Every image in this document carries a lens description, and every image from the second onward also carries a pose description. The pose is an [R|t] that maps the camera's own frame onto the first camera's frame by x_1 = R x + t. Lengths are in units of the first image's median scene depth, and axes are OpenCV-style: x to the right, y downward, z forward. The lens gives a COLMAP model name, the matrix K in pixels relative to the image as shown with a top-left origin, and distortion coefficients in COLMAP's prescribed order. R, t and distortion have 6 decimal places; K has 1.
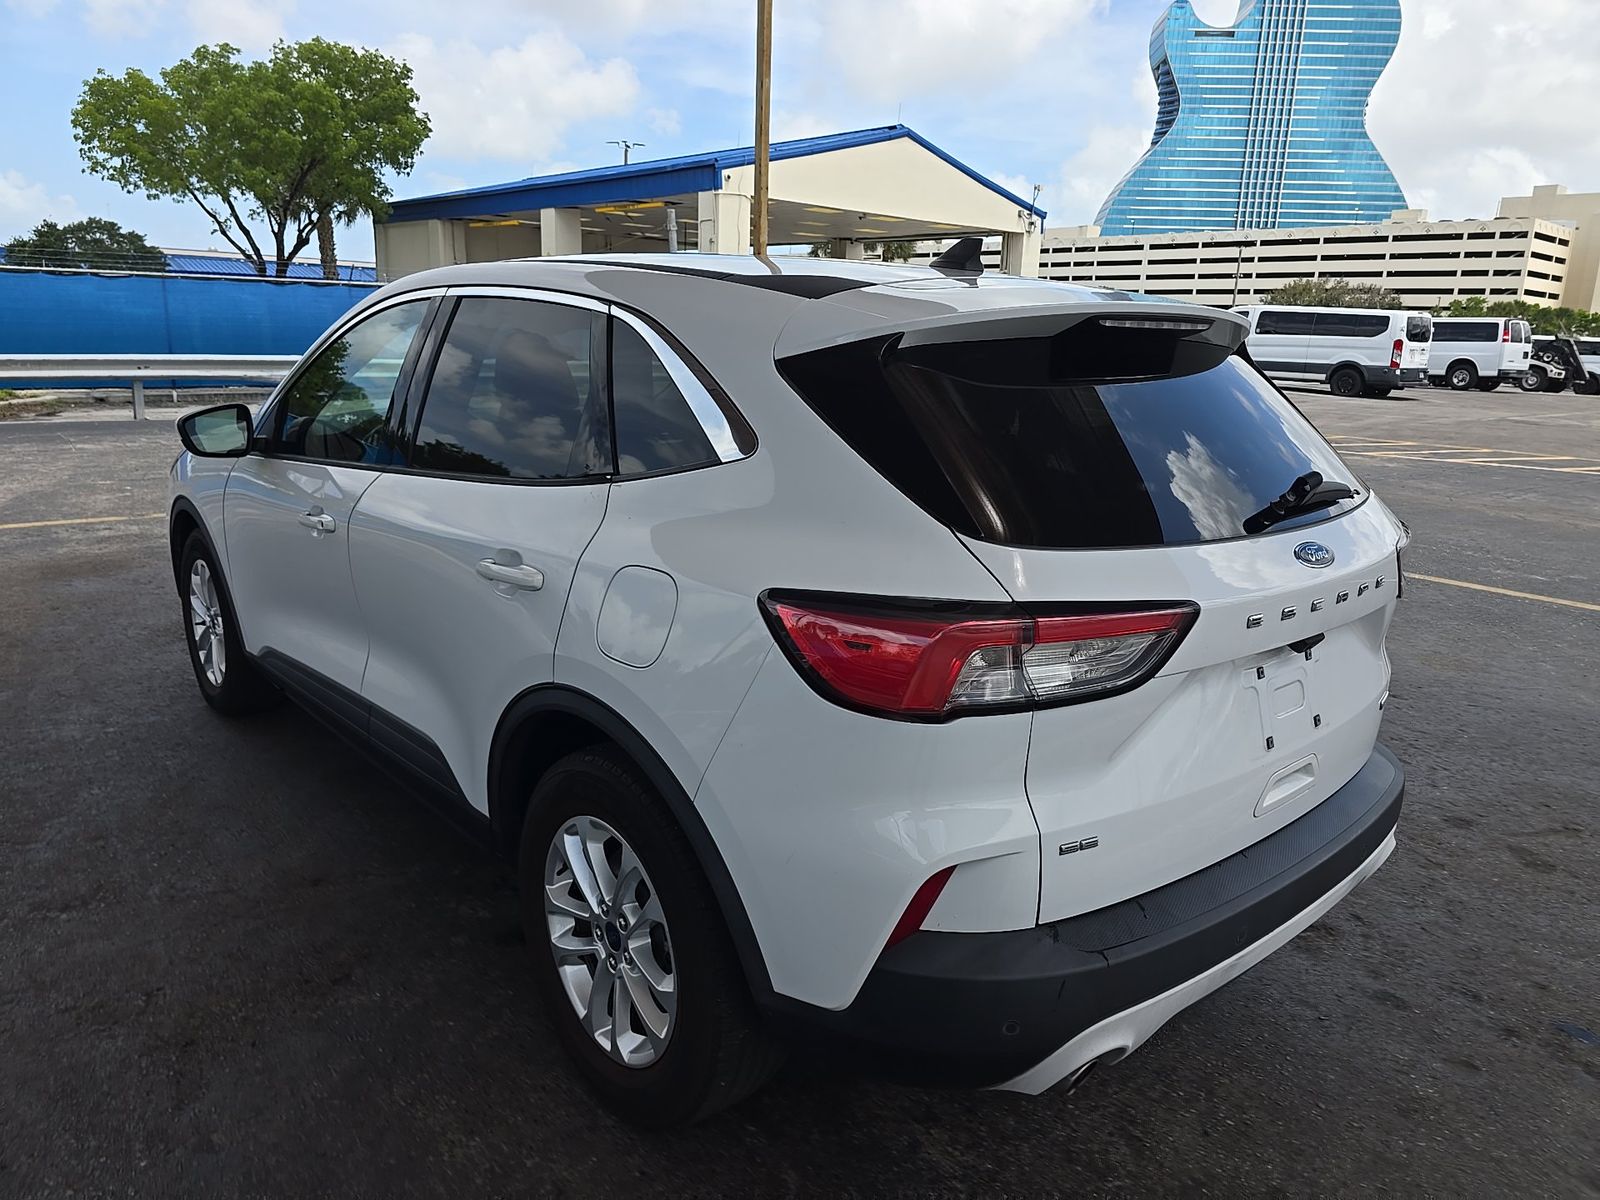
lens RADIAL K [[1103.0, 0, 800.0], [0, 1103.0, 600.0], [0, 0, 1]] dist [-0.005784, -0.029572]
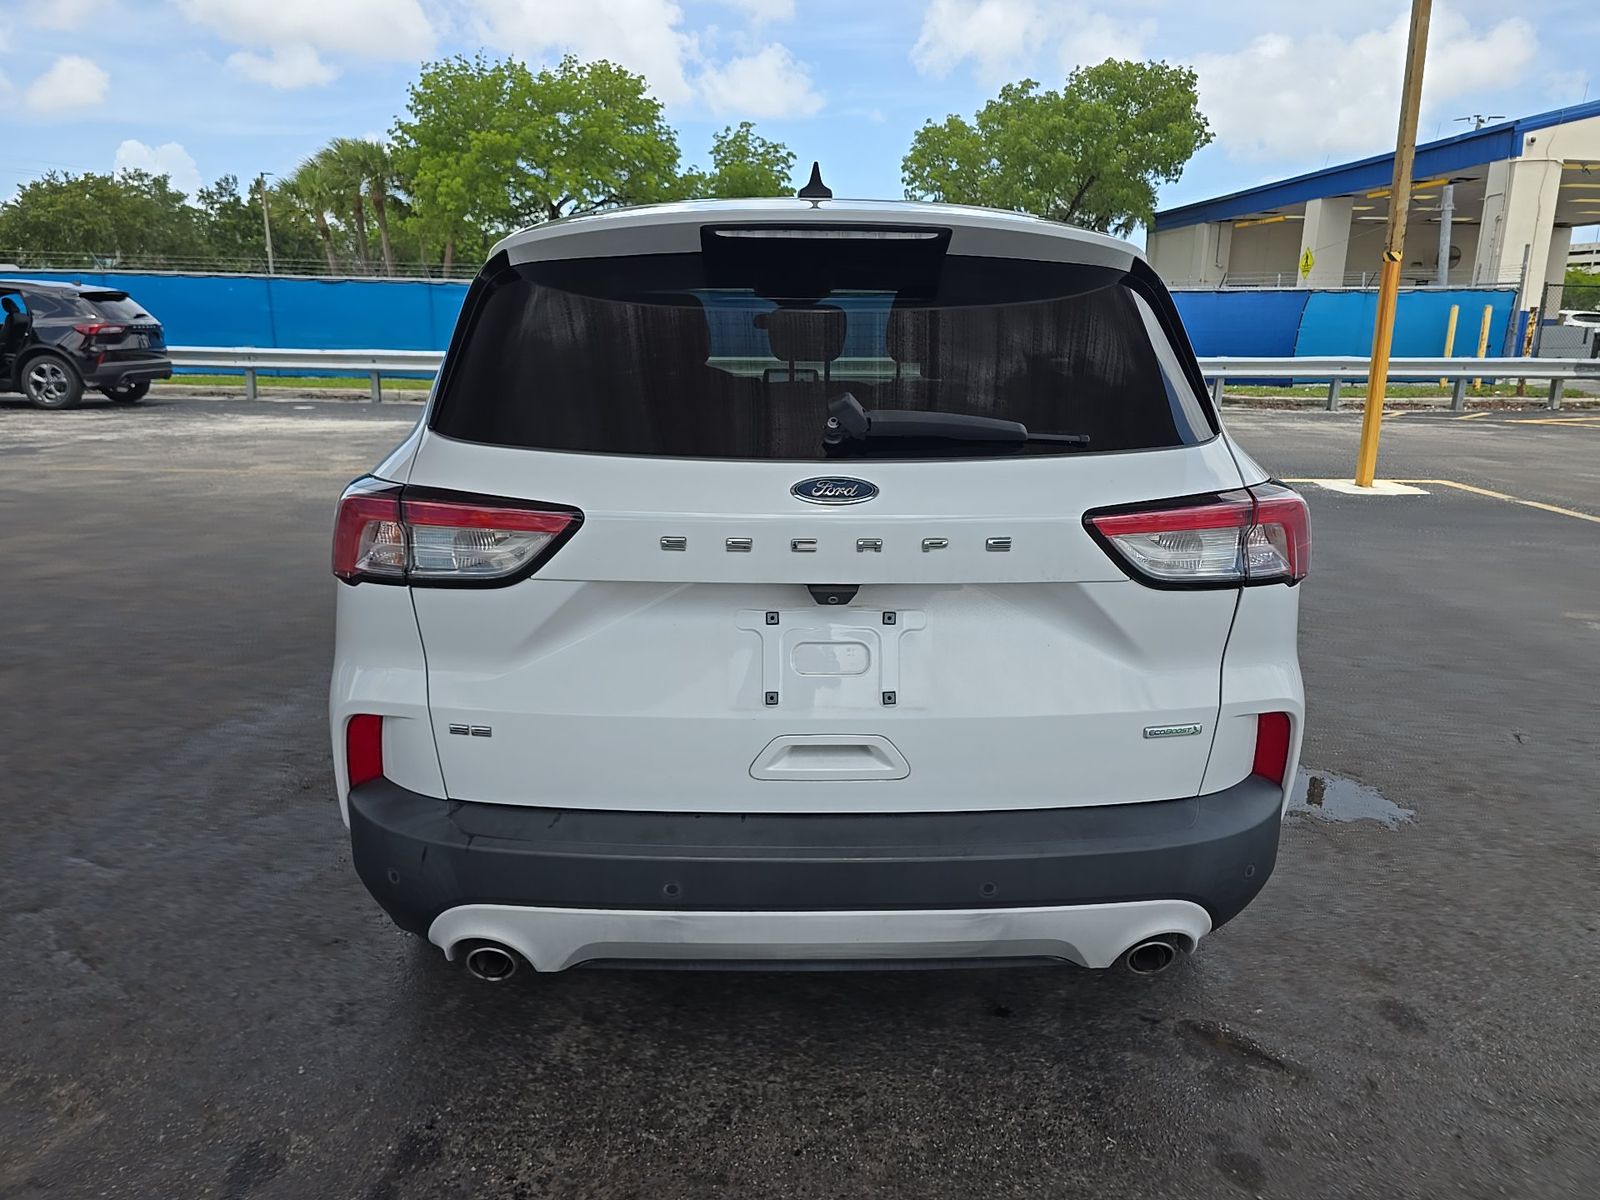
lens RADIAL K [[1114.2, 0, 800.0], [0, 1114.2, 600.0], [0, 0, 1]] dist [0.000442, -0.028922]
pose [[0.739763, 0.124619, -0.661227, 0.111985], [-0.135134, 0.990194, 0.035433, 0.001979], [0.659158, 0.063142, 0.749349, 0.038827]]
